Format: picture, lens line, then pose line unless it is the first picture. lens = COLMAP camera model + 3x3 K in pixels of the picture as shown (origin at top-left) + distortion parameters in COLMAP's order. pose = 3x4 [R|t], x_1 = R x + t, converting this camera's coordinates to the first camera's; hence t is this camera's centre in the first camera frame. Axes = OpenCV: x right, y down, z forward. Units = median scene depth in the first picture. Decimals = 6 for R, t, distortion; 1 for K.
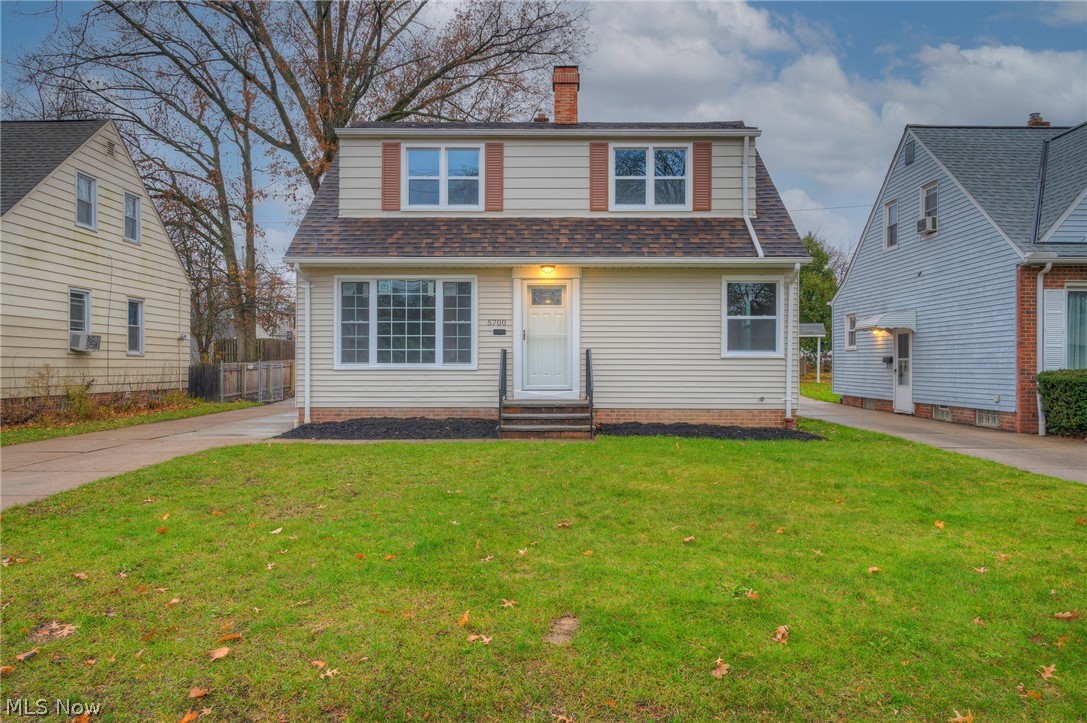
lens RADIAL K [[756.8, 0, 543.0], [0, 756.8, 358.8], [0, 0, 1]] dist [-0.011561, -0.000428]
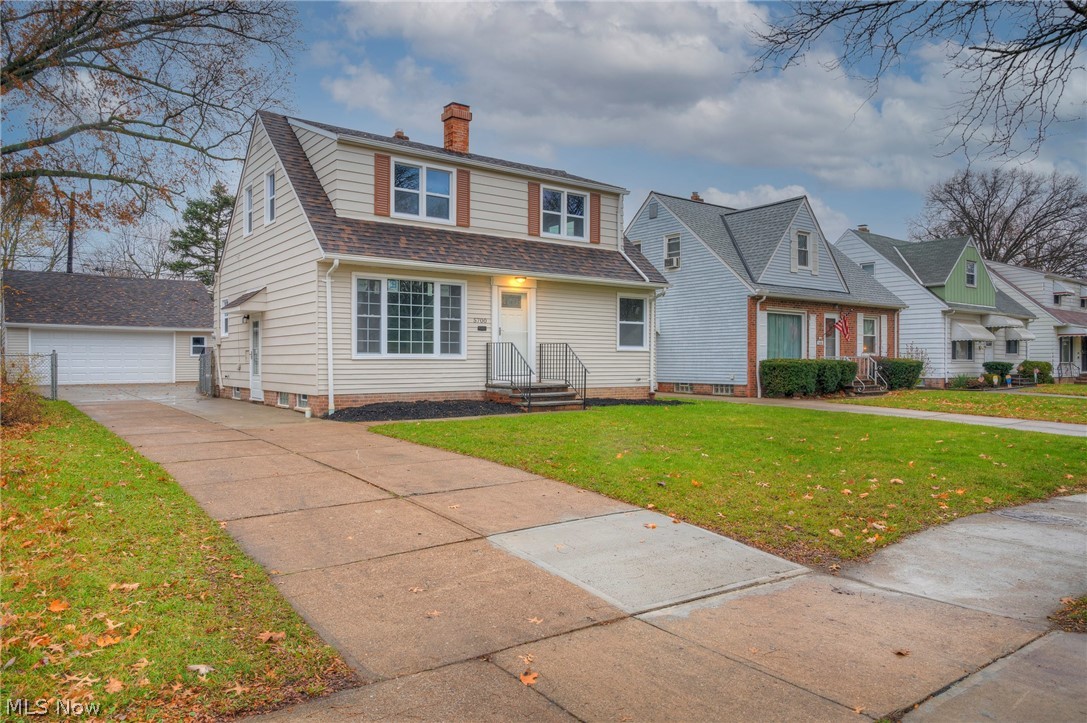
lens RADIAL K [[731.2, 0, 547.0], [0, 731.2, 353.1], [0, 0, 1]] dist [0.003655, 0.001502]
pose [[0.792560, 0.004780, 0.609775, -0.690525], [-0.008202, 0.999962, 0.002821, 0.000277], [-0.609739, -0.007237, 0.792569, 0.000556]]
